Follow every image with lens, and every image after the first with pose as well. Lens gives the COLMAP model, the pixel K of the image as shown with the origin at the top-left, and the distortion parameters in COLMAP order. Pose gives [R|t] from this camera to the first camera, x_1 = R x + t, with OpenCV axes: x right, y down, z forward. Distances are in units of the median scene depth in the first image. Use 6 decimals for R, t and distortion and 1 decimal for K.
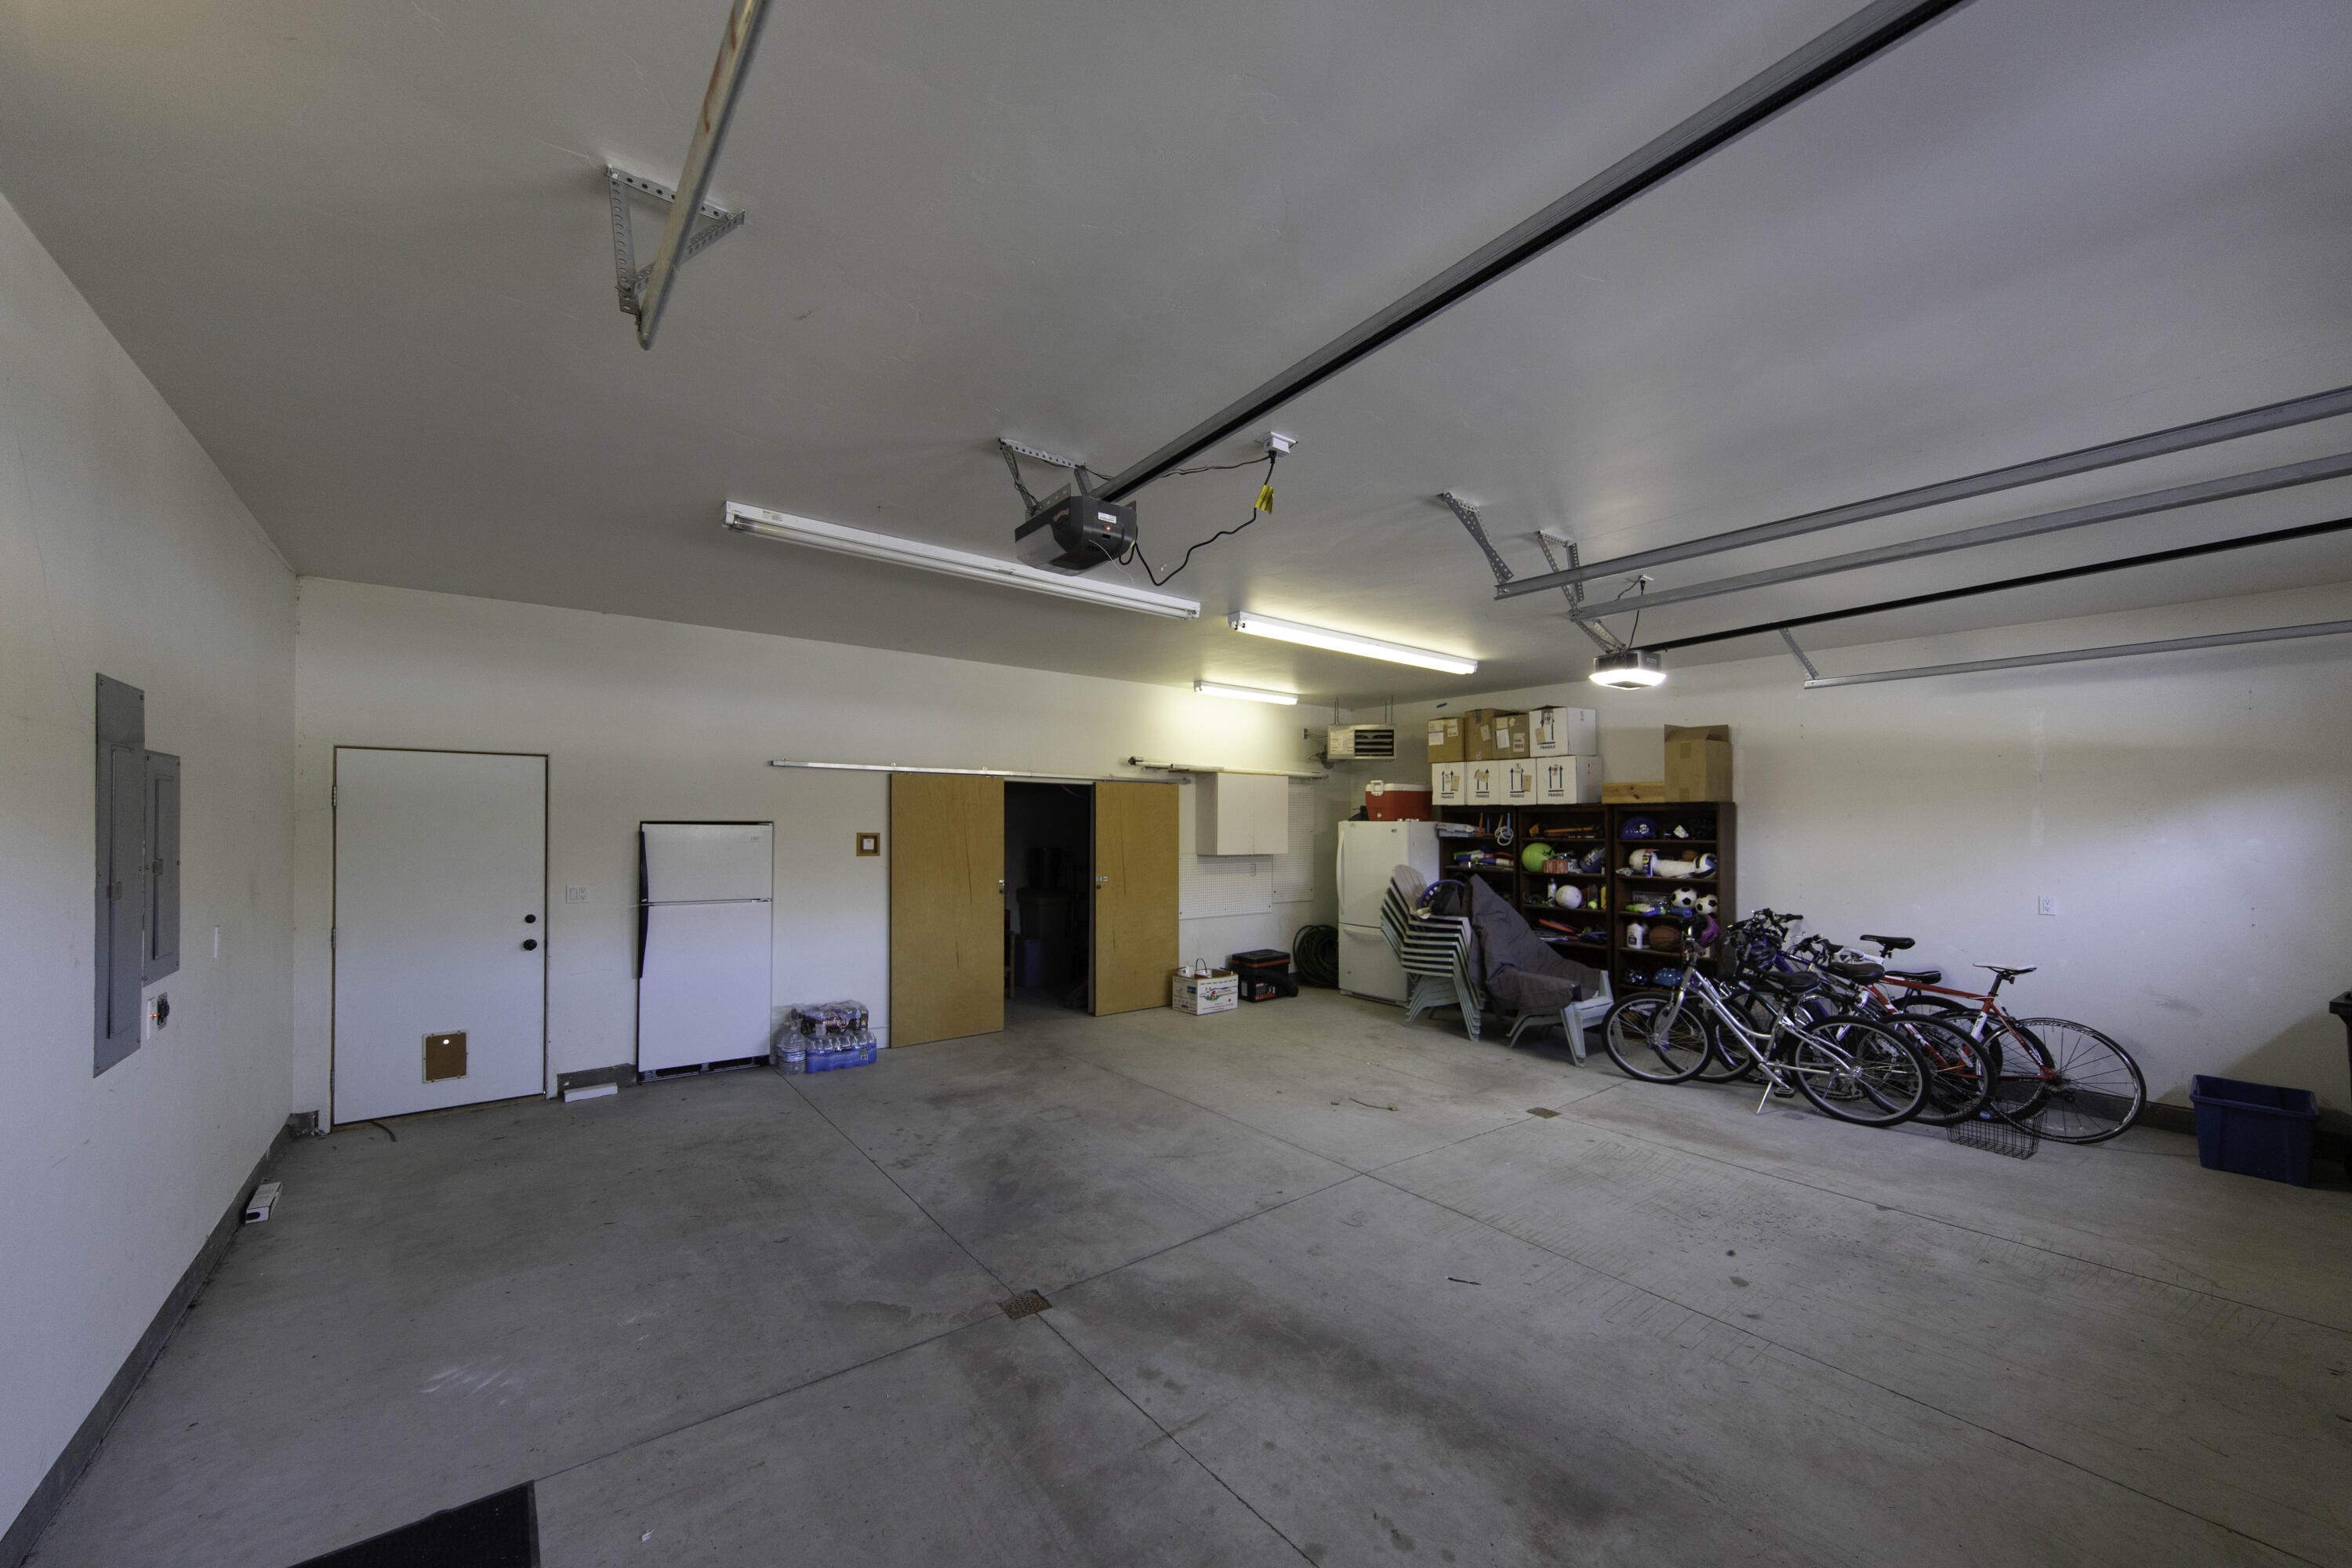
lens RADIAL K [[856.0, 0, 1165.5], [0, 856.0, 816.6], [0, 0, 1]] dist [0.016643, -0.000028]
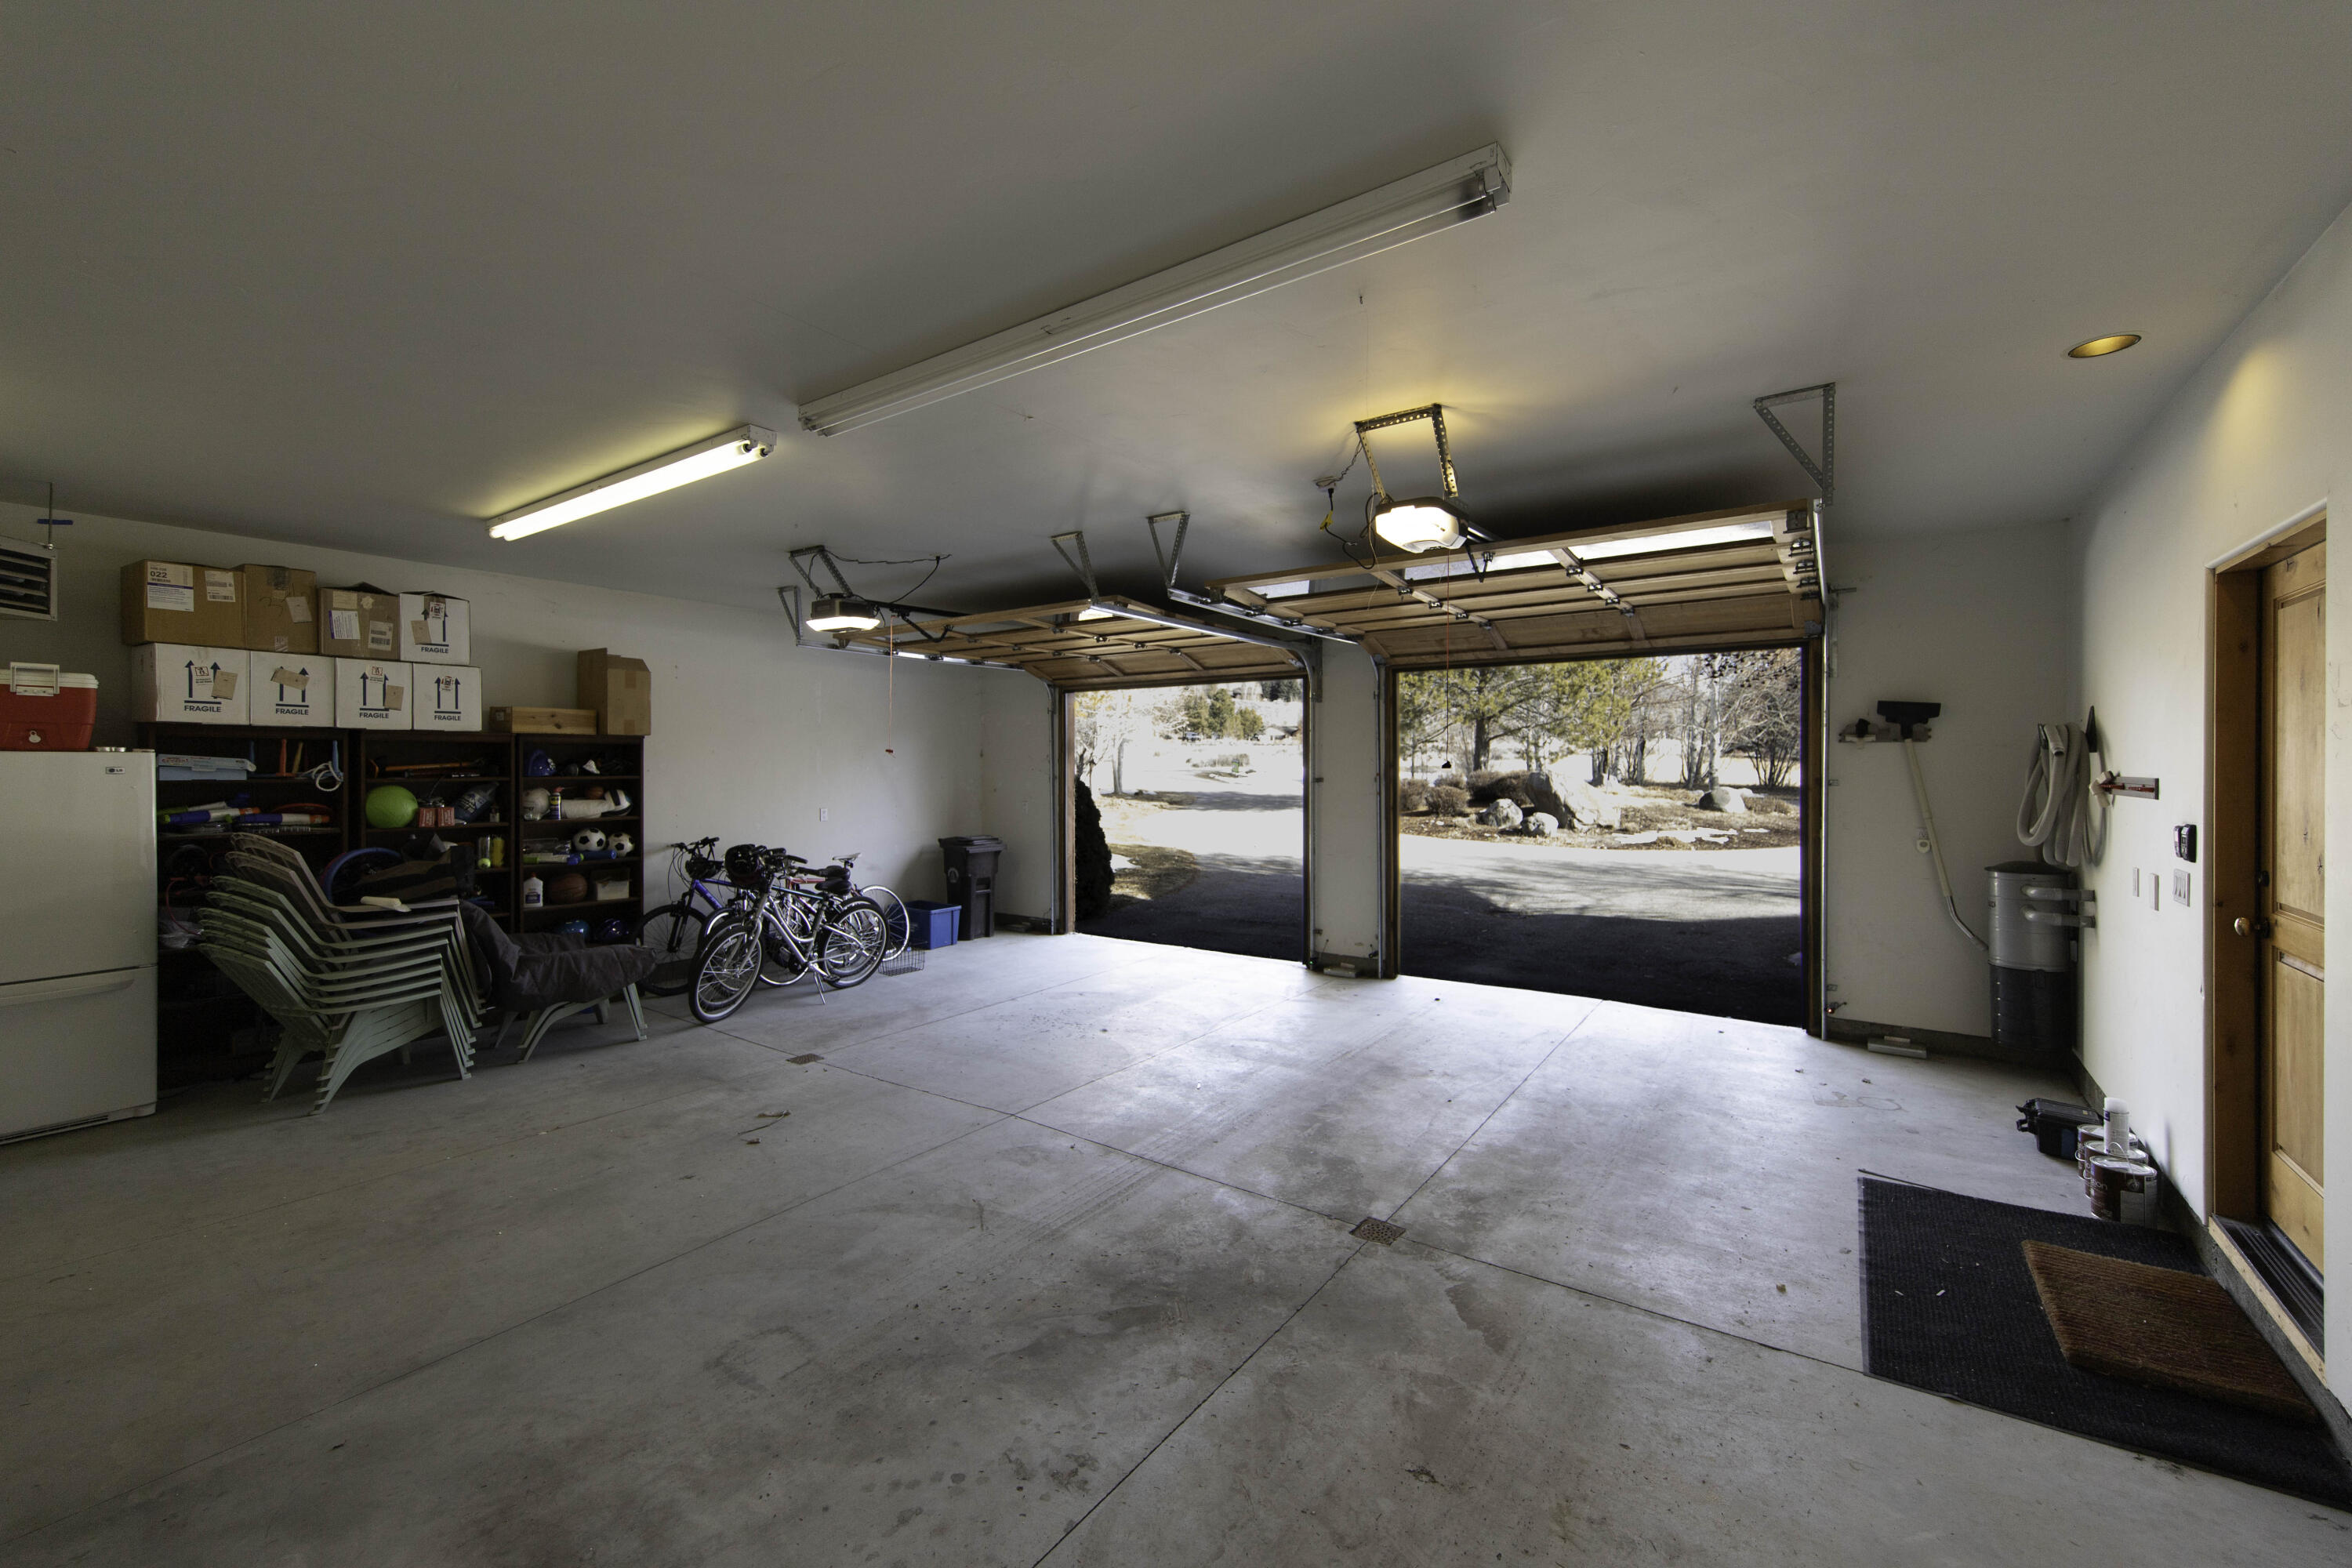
lens RADIAL K [[928.9, 0, 1169.2], [0, 928.9, 759.7], [0, 0, 1]] dist [0.008050, 0.000096]
pose [[-0.276282, 0.001758, 0.961075, -0.486604], [-0.009293, 0.999947, -0.004501, 0.008015], [-0.961032, -0.010175, -0.276251, 0.653220]]
